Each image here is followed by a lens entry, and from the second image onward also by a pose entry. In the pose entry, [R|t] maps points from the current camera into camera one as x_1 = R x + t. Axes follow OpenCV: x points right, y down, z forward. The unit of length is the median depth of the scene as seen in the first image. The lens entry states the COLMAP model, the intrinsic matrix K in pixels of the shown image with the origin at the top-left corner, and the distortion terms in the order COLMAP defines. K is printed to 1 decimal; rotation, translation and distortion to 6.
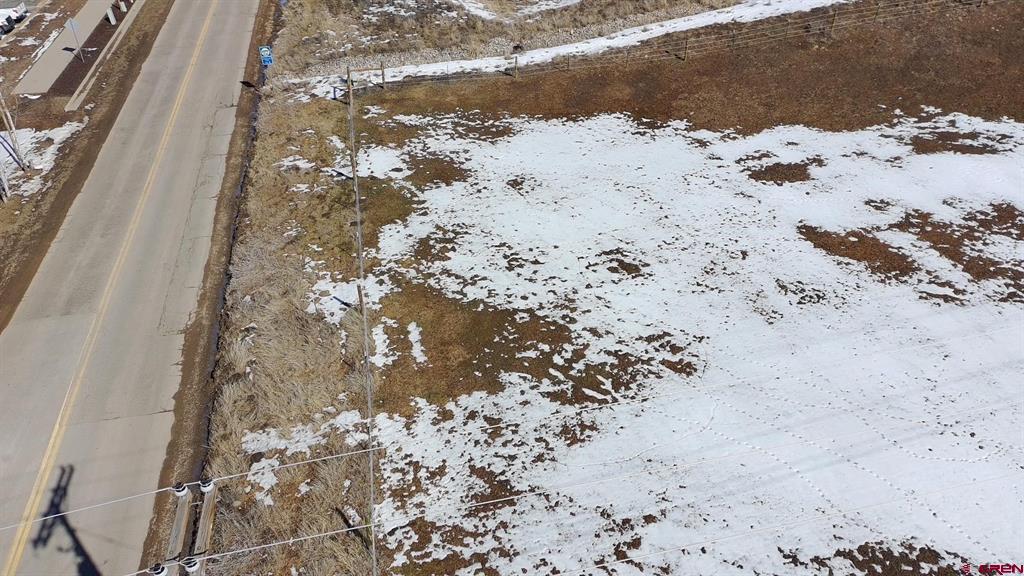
lens RADIAL K [[794.2, 0, 512.0], [0, 794.2, 288.0], [0, 0, 1]] dist [0.073640, -0.076364]
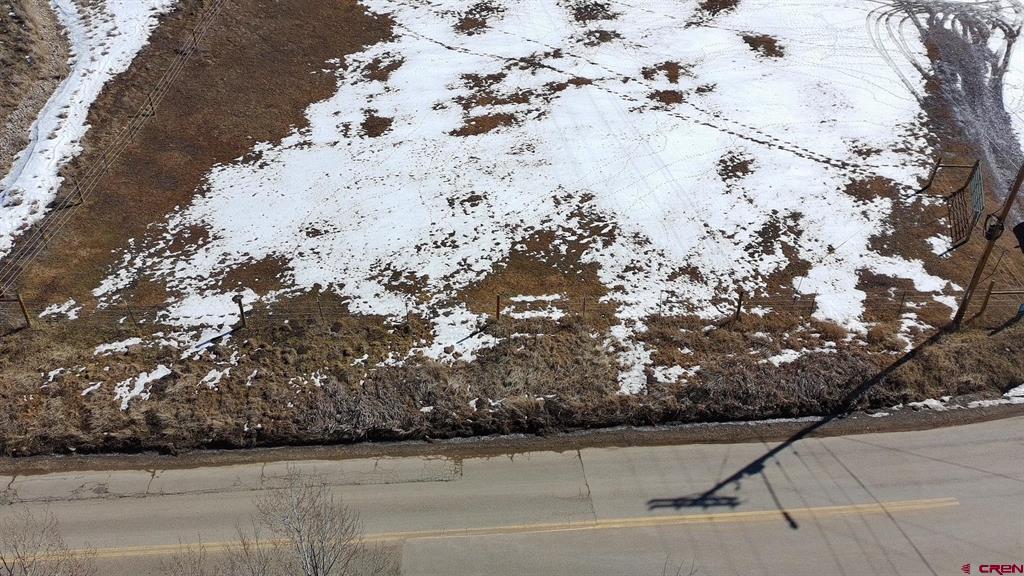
lens RADIAL K [[794.2, 0, 512.0], [0, 794.2, 288.0], [0, 0, 1]] dist [0.073640, -0.076364]
pose [[0.128256, -0.560915, 0.817879, -0.991399], [0.570640, 0.716234, 0.401720, -0.406211], [-0.811123, 0.415191, 0.411942, 0.446171]]
